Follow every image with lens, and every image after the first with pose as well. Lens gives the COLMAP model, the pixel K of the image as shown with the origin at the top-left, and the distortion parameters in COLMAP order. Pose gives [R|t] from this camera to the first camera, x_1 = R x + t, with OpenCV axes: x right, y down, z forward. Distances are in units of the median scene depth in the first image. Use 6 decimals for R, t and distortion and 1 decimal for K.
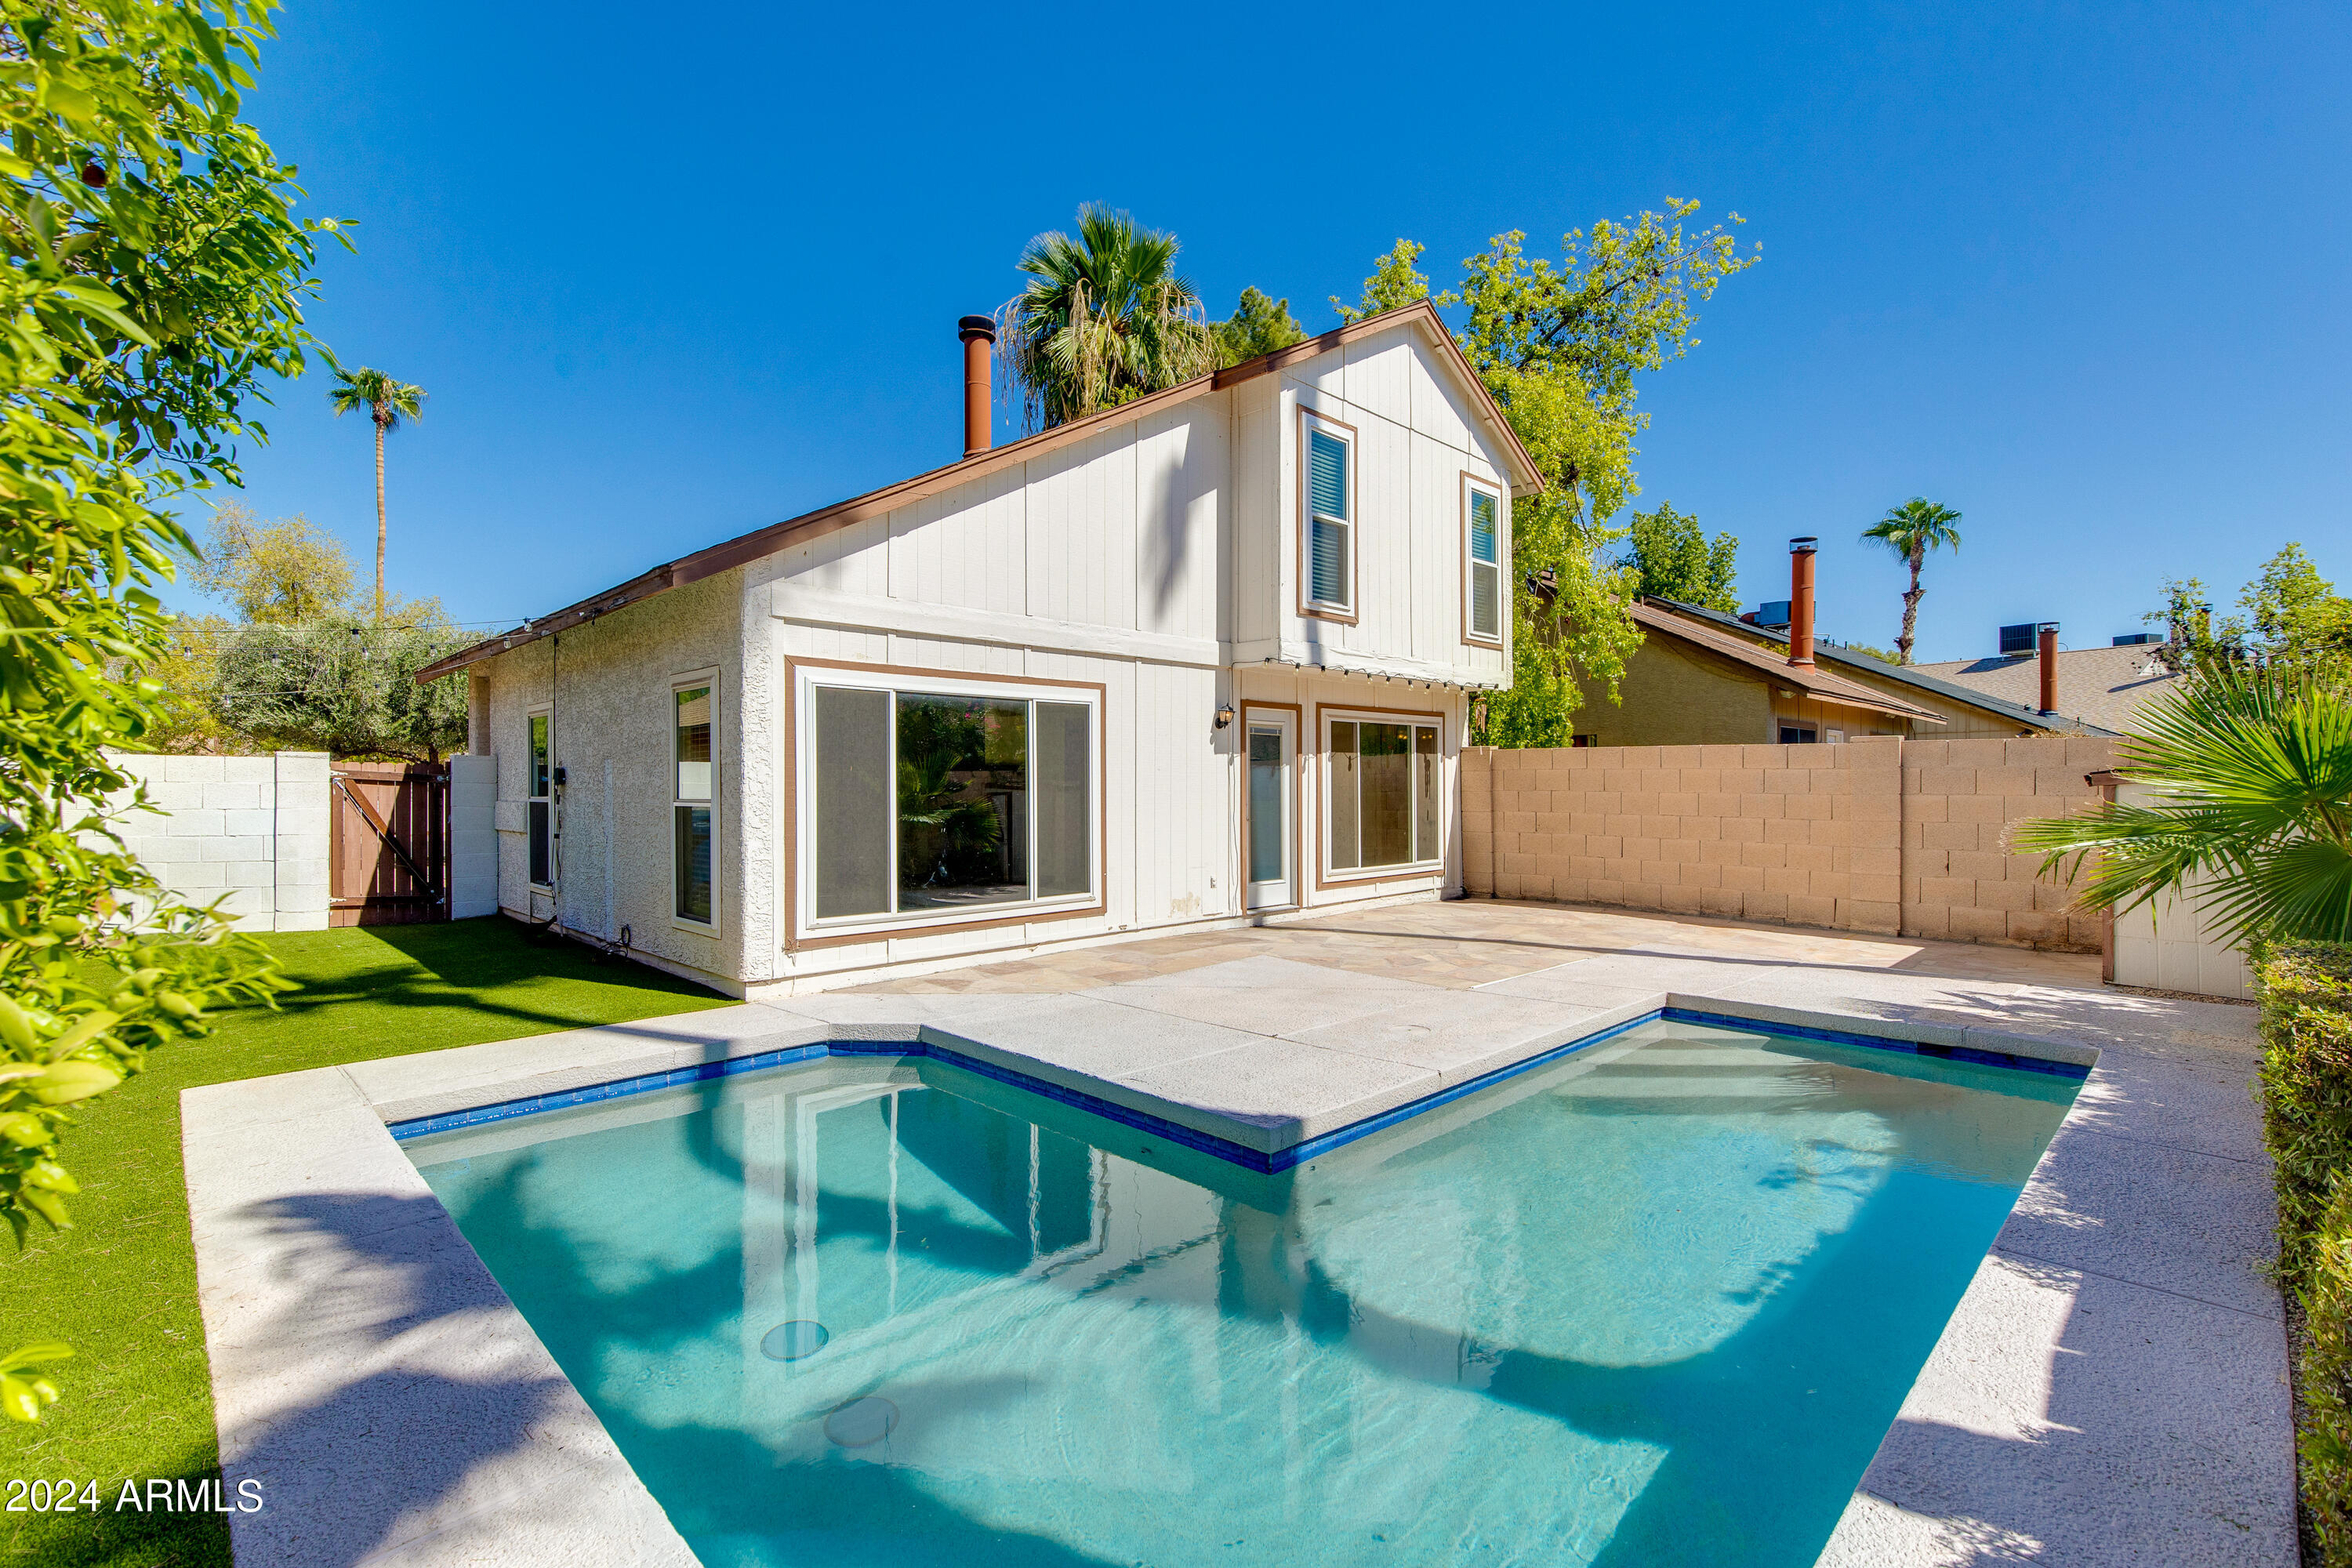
lens RADIAL K [[1054.7, 0, 1167.5], [0, 1054.7, 797.5], [0, 0, 1]] dist [0.029581, 0.000053]
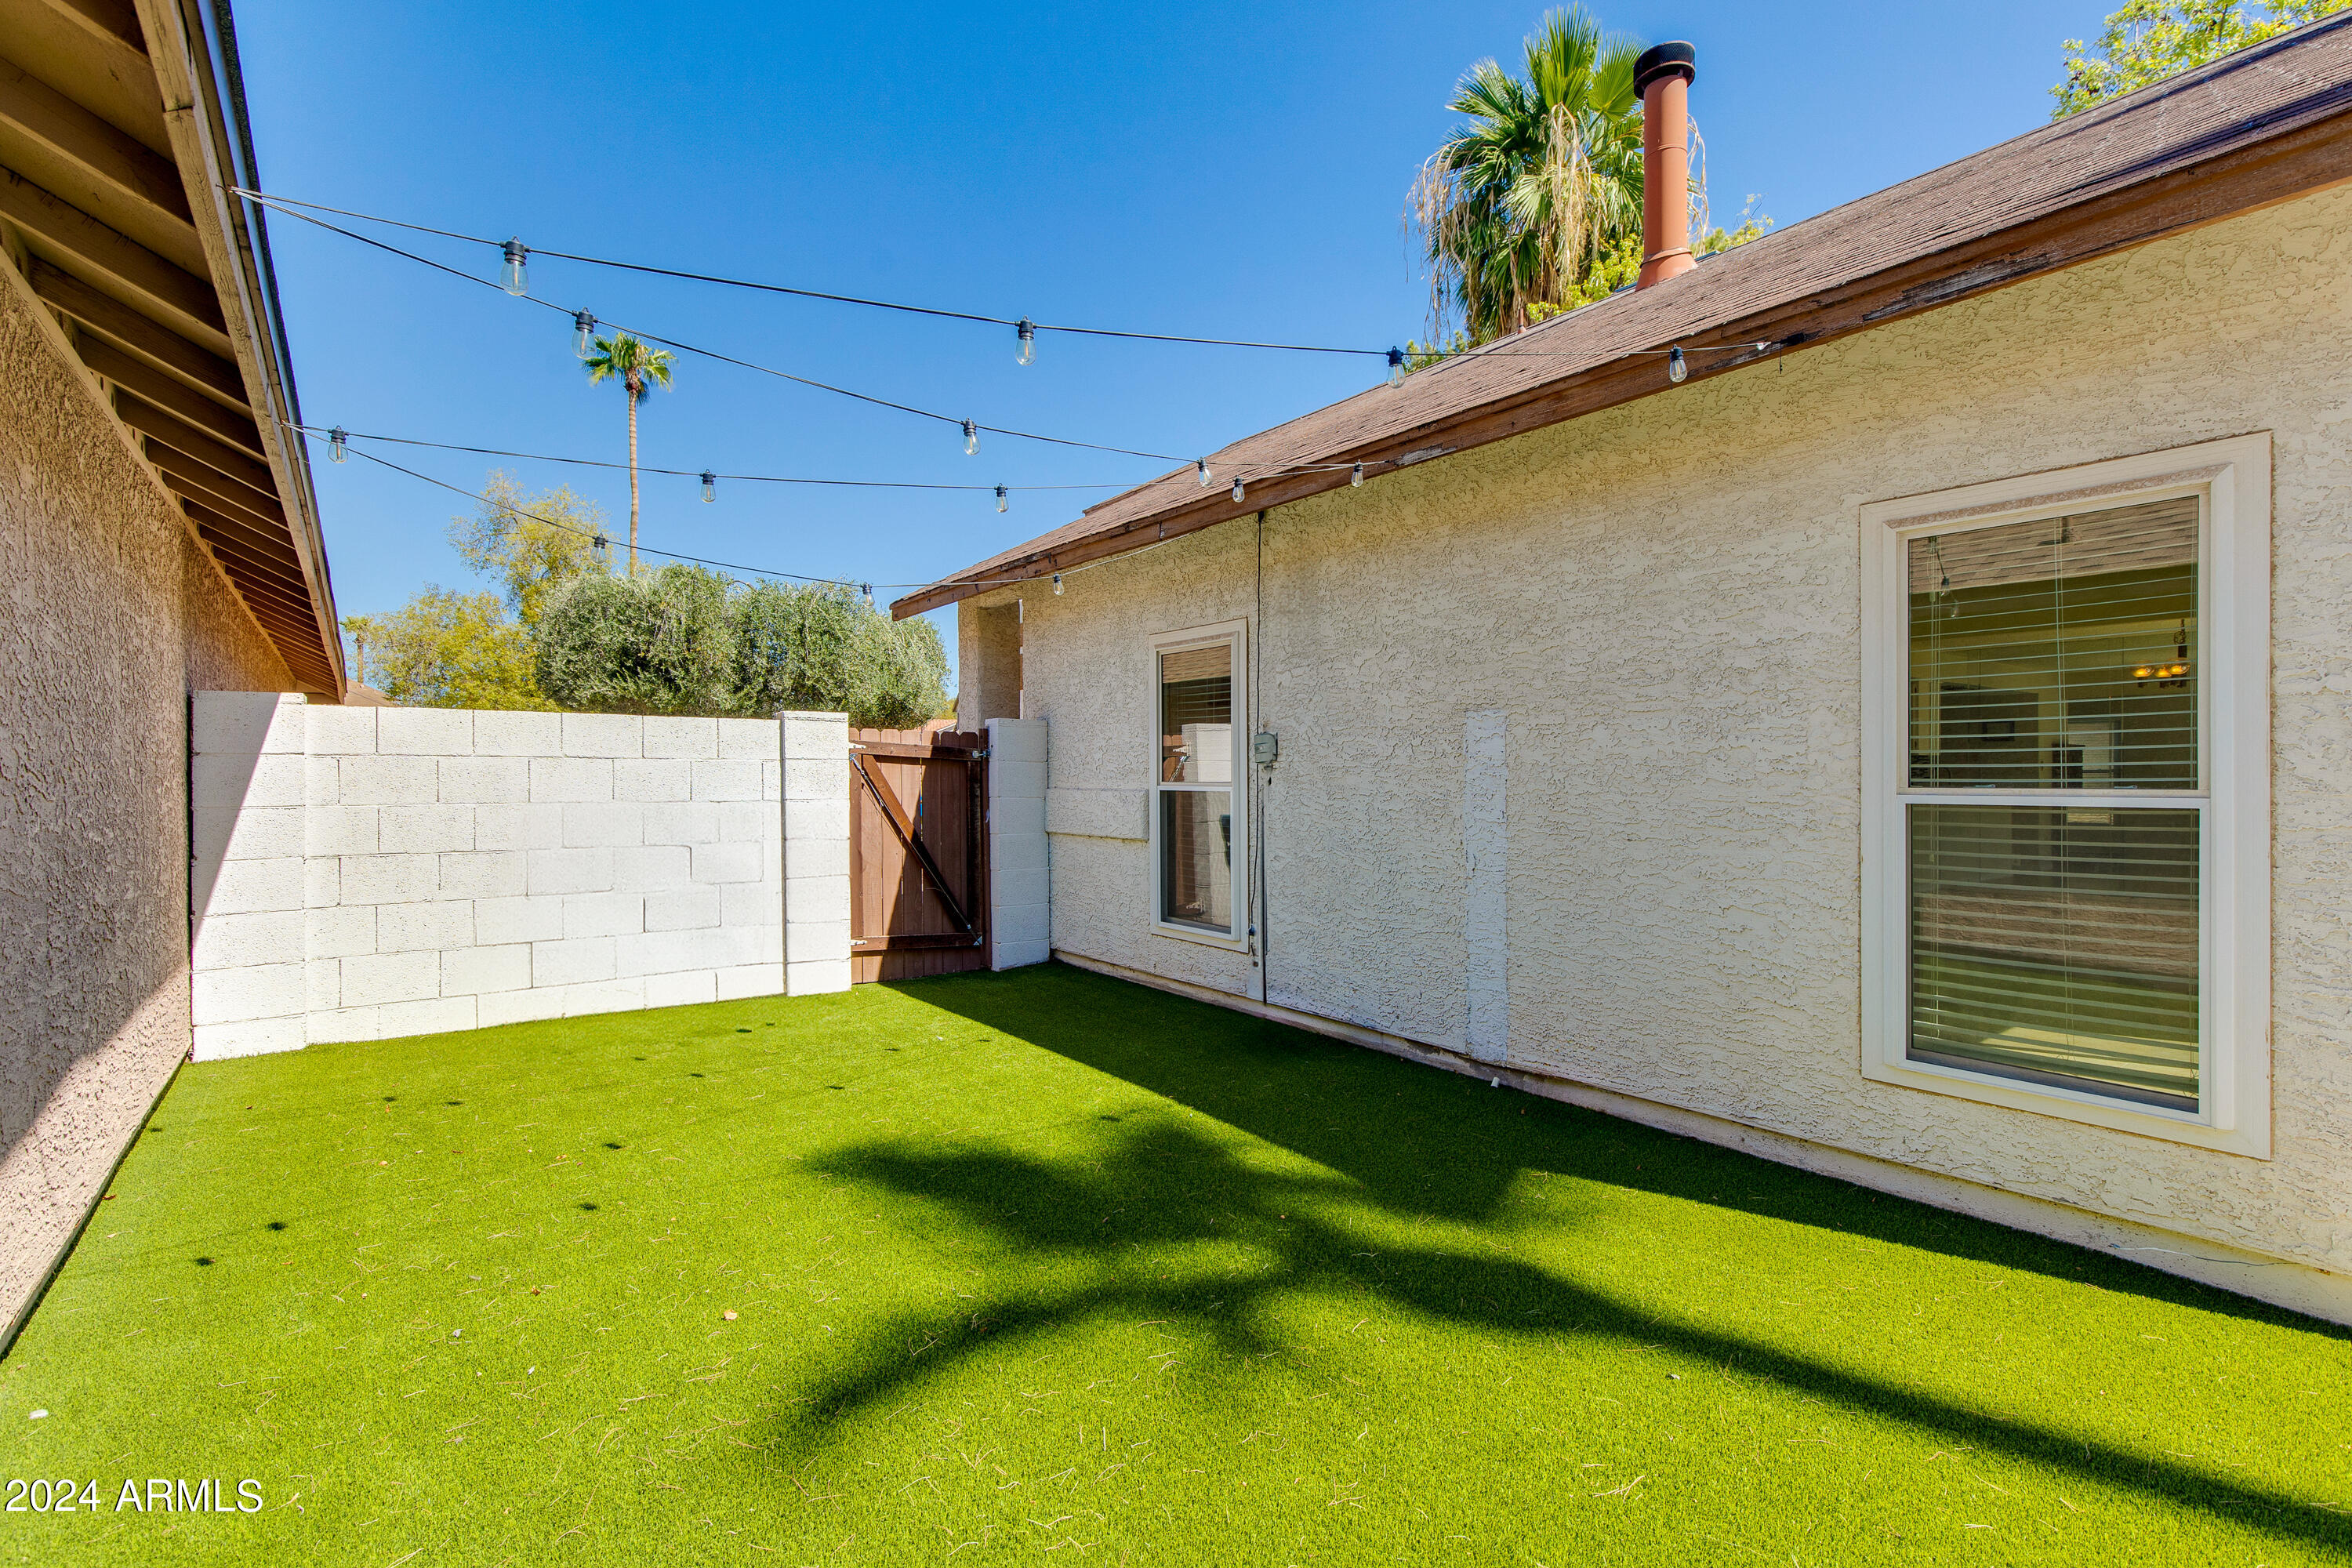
lens RADIAL K [[1062.5, 0, 1176.0], [0, 1062.5, 784.0], [0, 0, 1]] dist [0.005725, -0.000157]
pose [[0.993766, -0.000926, -0.111481, -0.297543], [0.001194, 0.999997, 0.002335, -0.000523], [0.111478, -0.002454, 0.993764, 0.223910]]
